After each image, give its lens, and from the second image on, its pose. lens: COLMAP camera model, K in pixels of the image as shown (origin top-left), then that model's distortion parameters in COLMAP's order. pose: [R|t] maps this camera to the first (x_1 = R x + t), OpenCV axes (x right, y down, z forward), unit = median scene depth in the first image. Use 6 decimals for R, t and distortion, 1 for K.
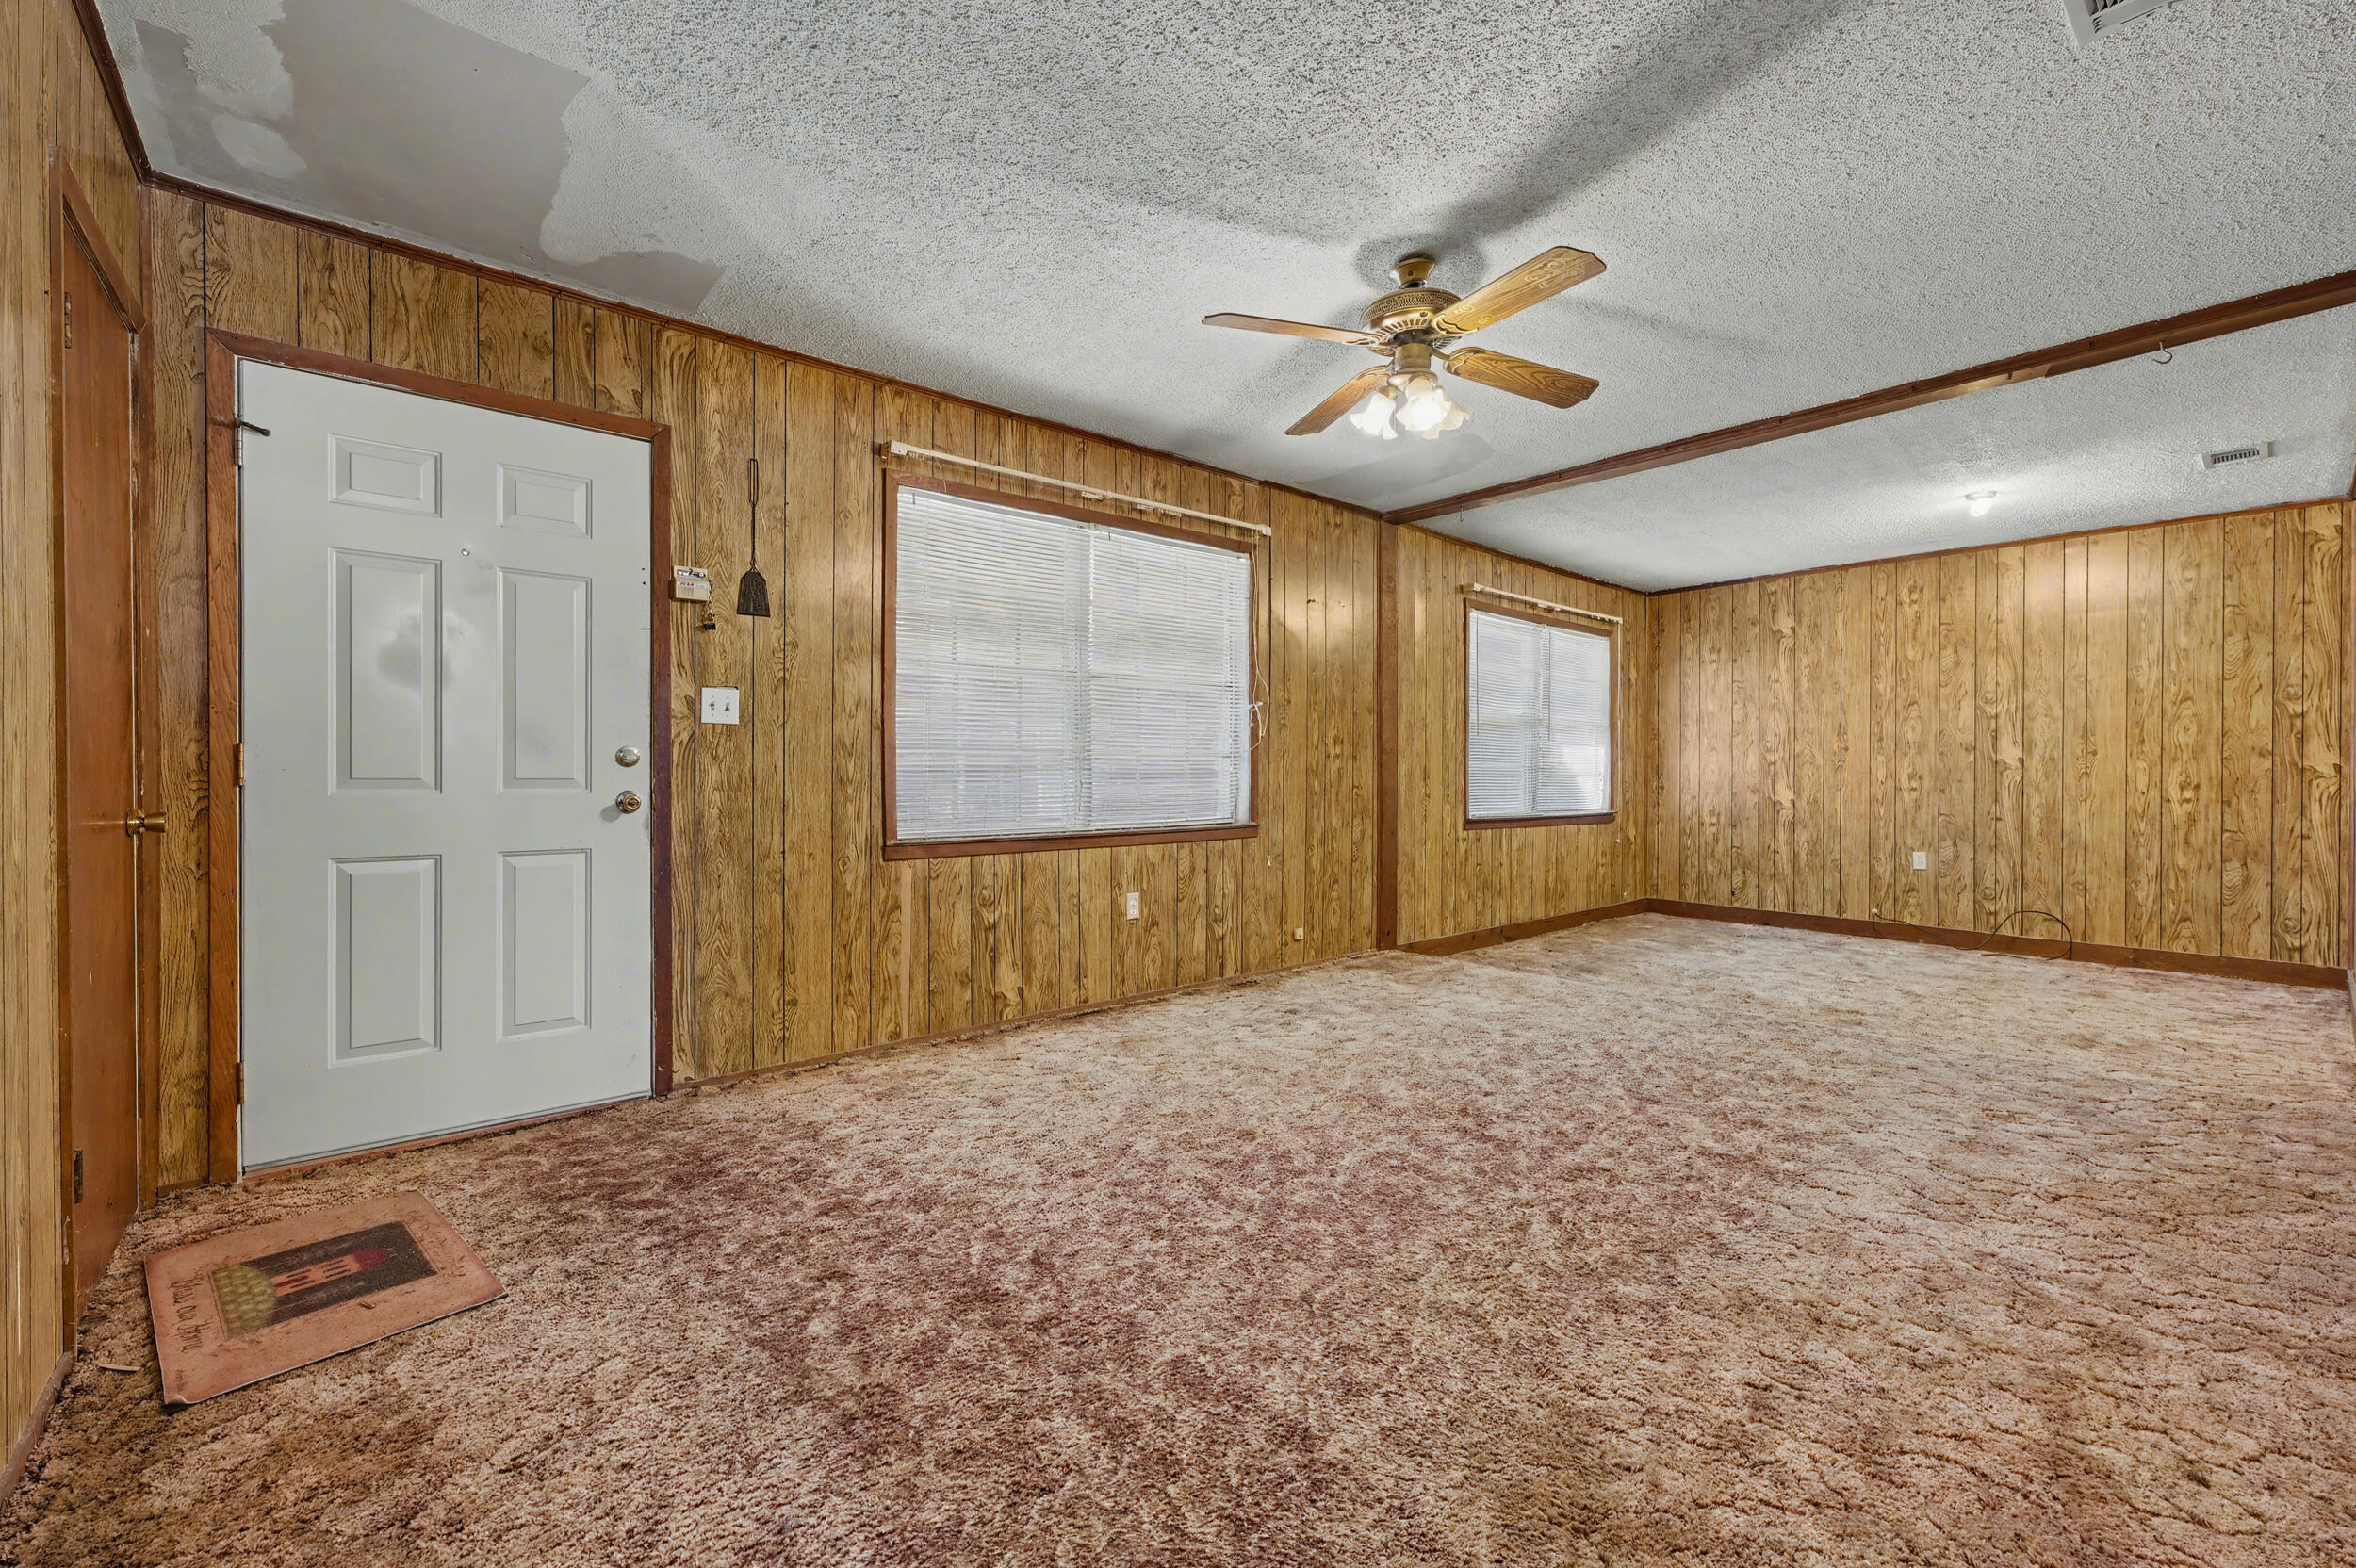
lens RADIAL K [[956.3, 0, 1182.6], [0, 956.3, 774.1], [0, 0, 1]] dist [-0.029767, 0.035559]
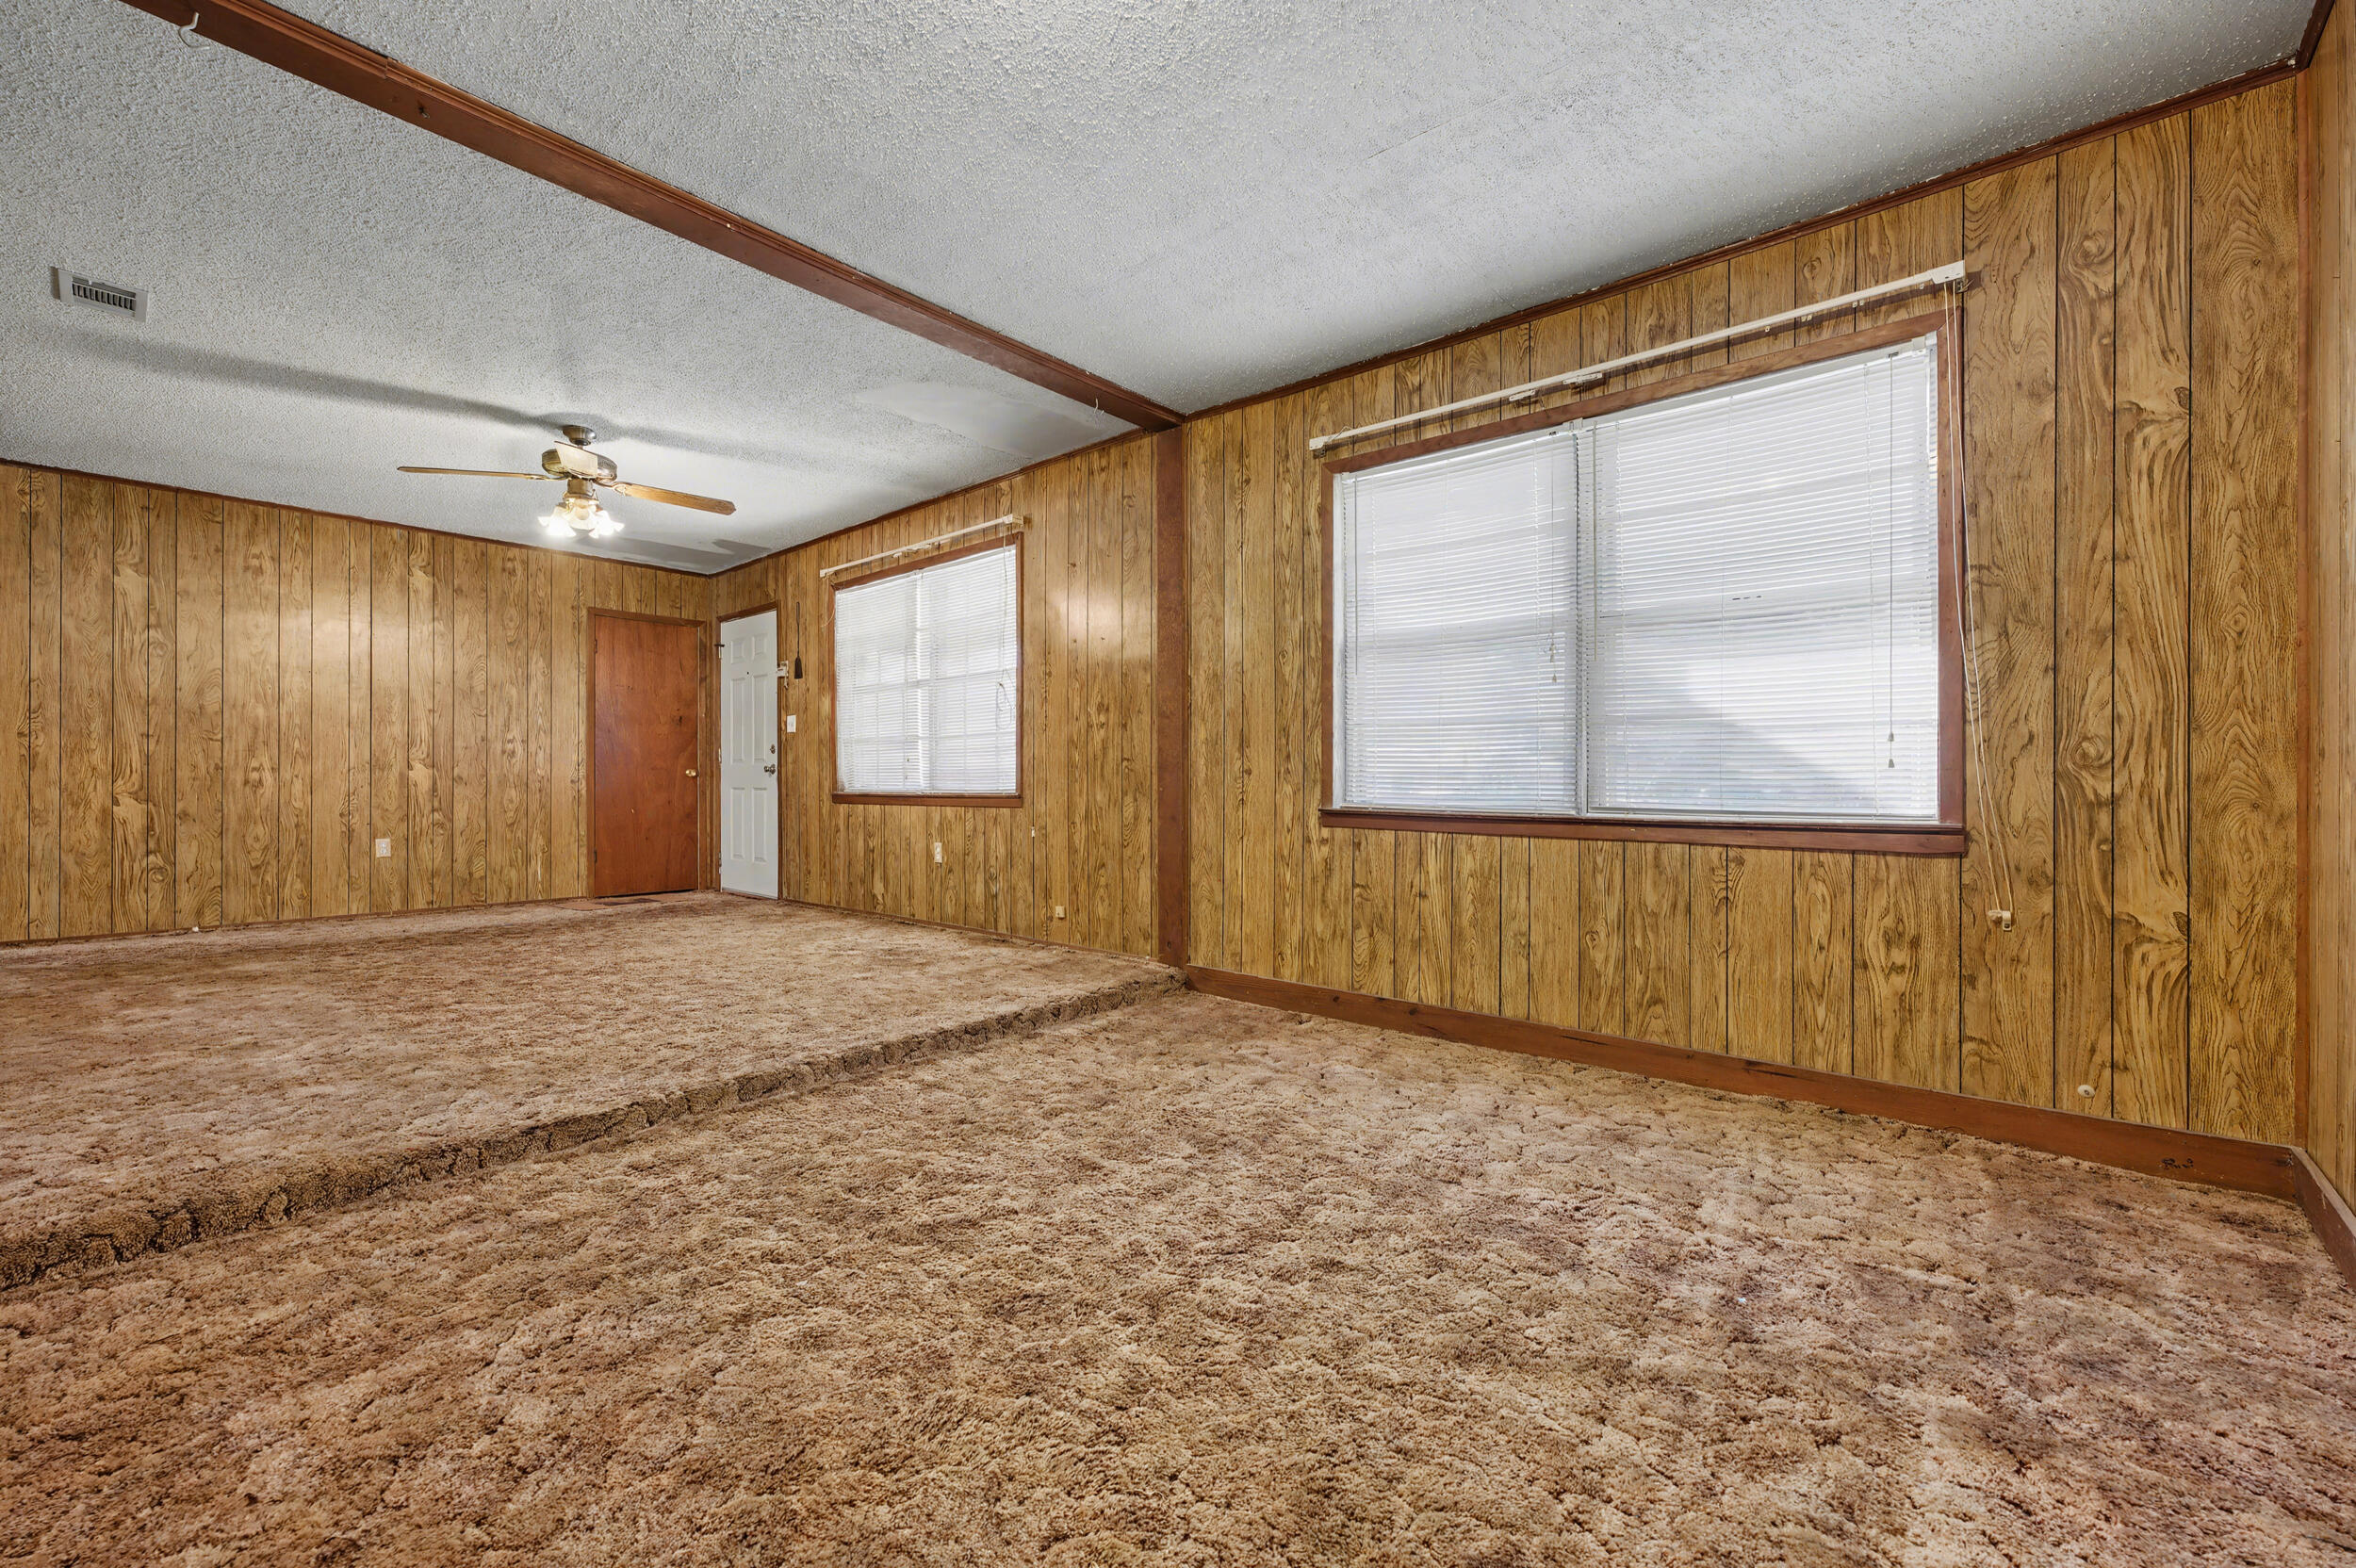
lens RADIAL K [[956.3, 0, 1182.6], [0, 956.3, 774.1], [0, 0, 1]] dist [-0.029767, 0.035559]
pose [[0.147864, -0.007413, -0.988980, 1.087628], [-0.003658, 0.999961, -0.008042, 0.034773], [0.989001, 0.004807, 0.147831, 0.967717]]
